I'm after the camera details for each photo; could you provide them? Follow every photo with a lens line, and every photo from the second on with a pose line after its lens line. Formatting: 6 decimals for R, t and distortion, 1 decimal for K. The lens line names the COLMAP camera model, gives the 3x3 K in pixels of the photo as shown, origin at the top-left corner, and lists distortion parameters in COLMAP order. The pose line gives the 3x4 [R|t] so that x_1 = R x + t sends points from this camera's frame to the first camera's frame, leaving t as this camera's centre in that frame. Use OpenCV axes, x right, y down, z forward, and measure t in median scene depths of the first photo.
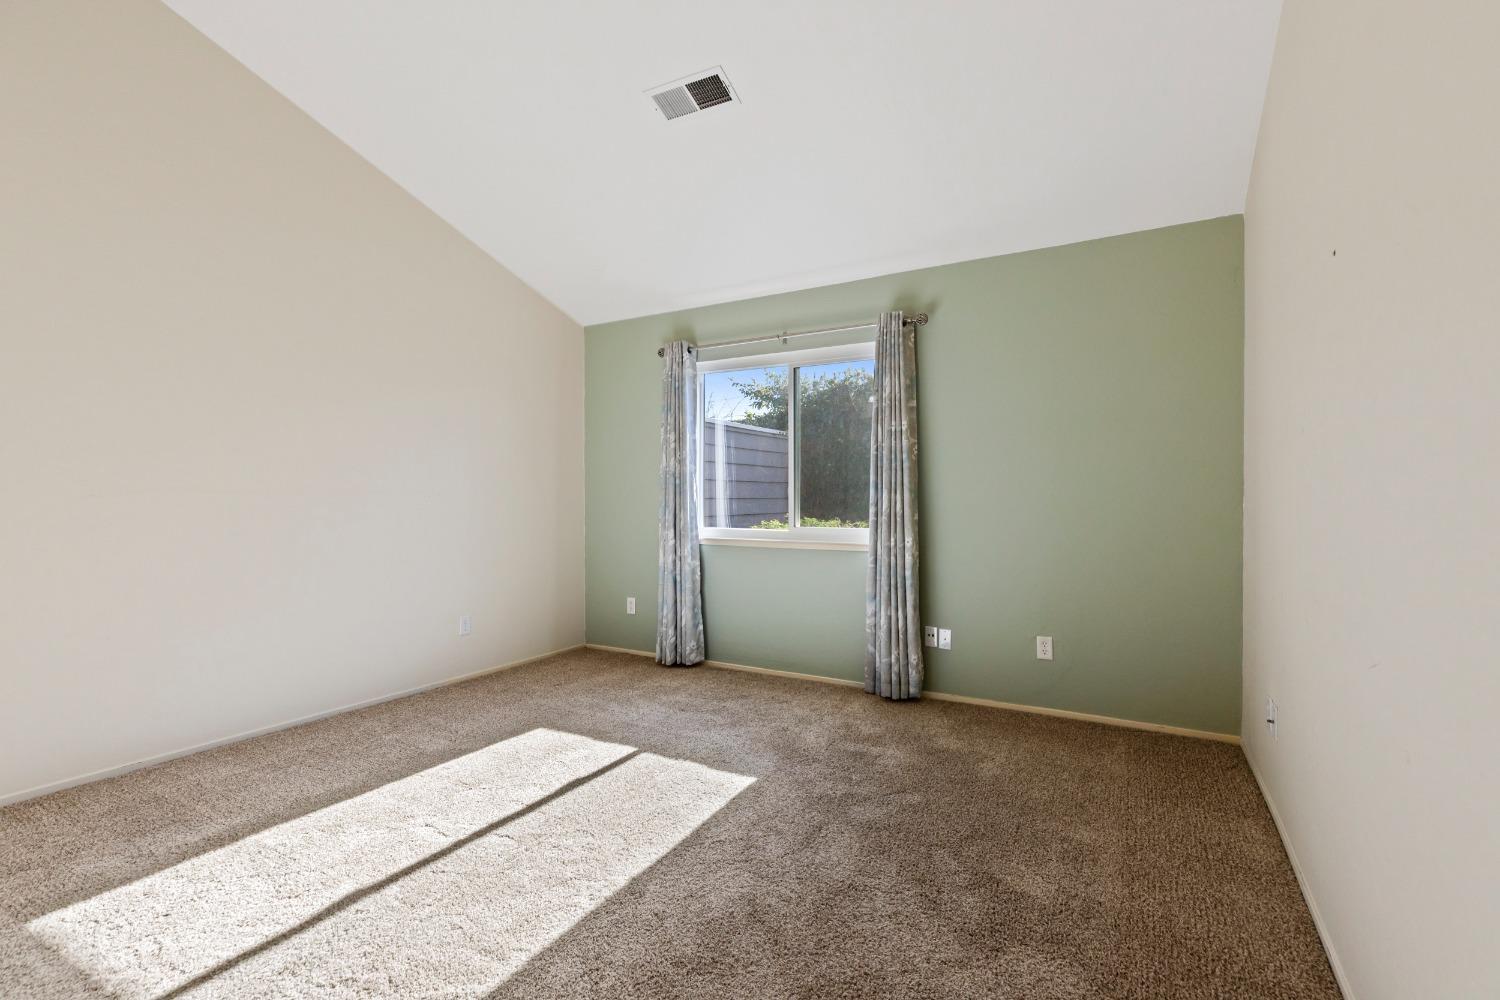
lens RADIAL K [[681.1, 0, 755.5], [0, 681.1, 498.2], [0, 0, 1]] dist [0.002160, 0.000375]
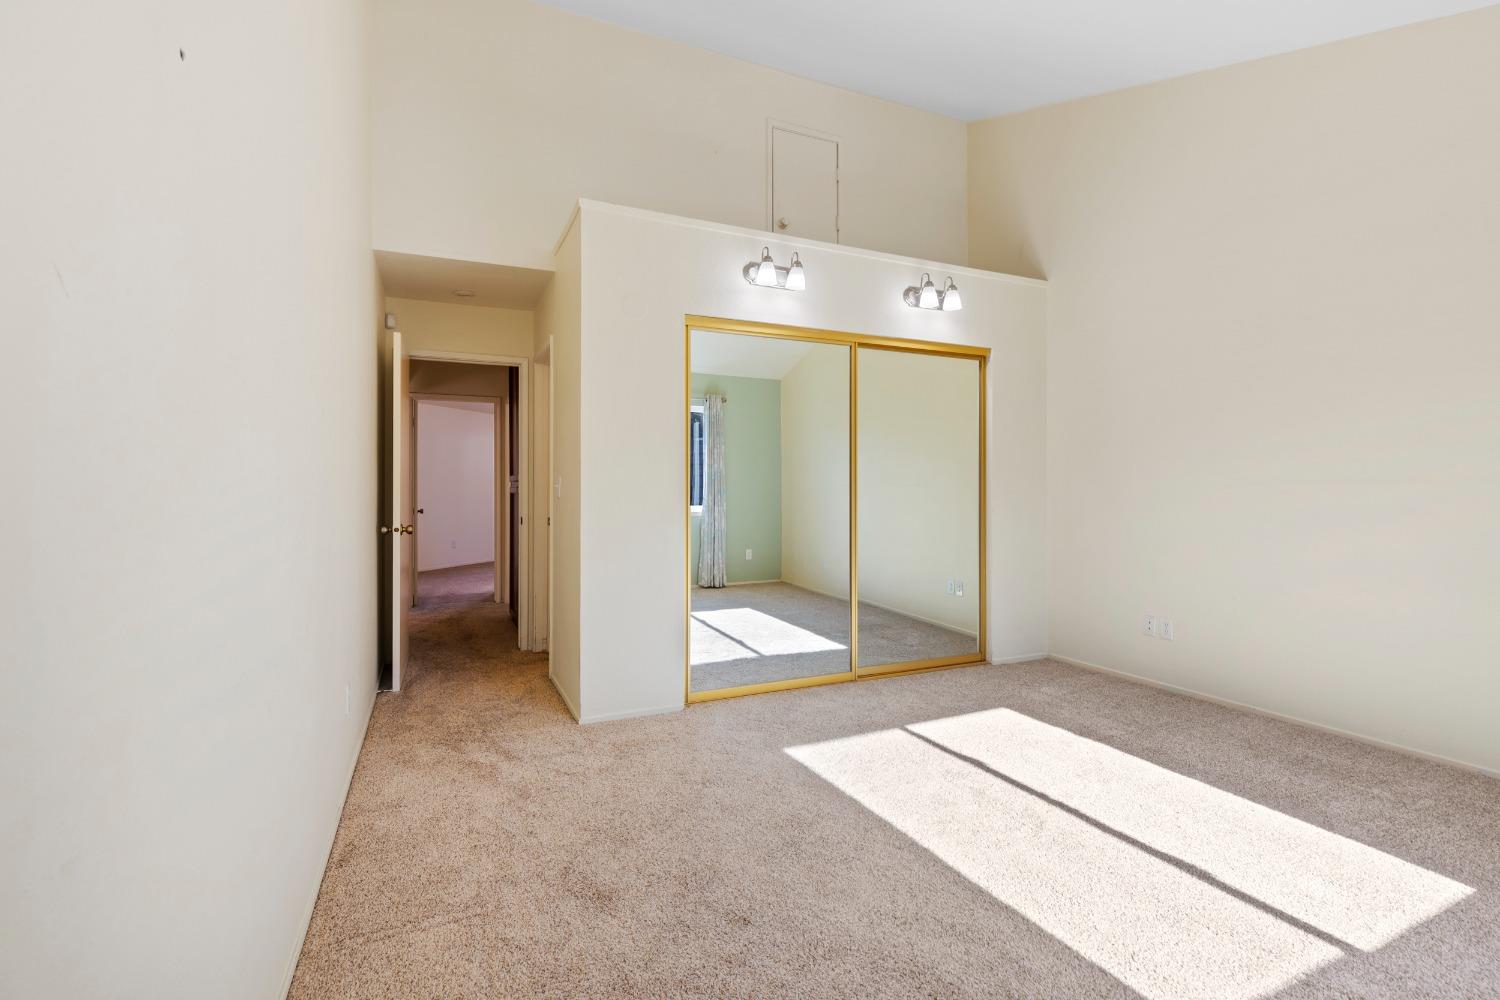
lens RADIAL K [[681.1, 0, 758.2], [0, 681.1, 495.7], [0, 0, 1]] dist [0.002160, 0.000375]
pose [[-0.565996, 0.016426, -0.824244, 0.614334], [0.006288, 0.999858, 0.015608, -0.014979], [0.824384, 0.003651, -0.566019, 0.997806]]
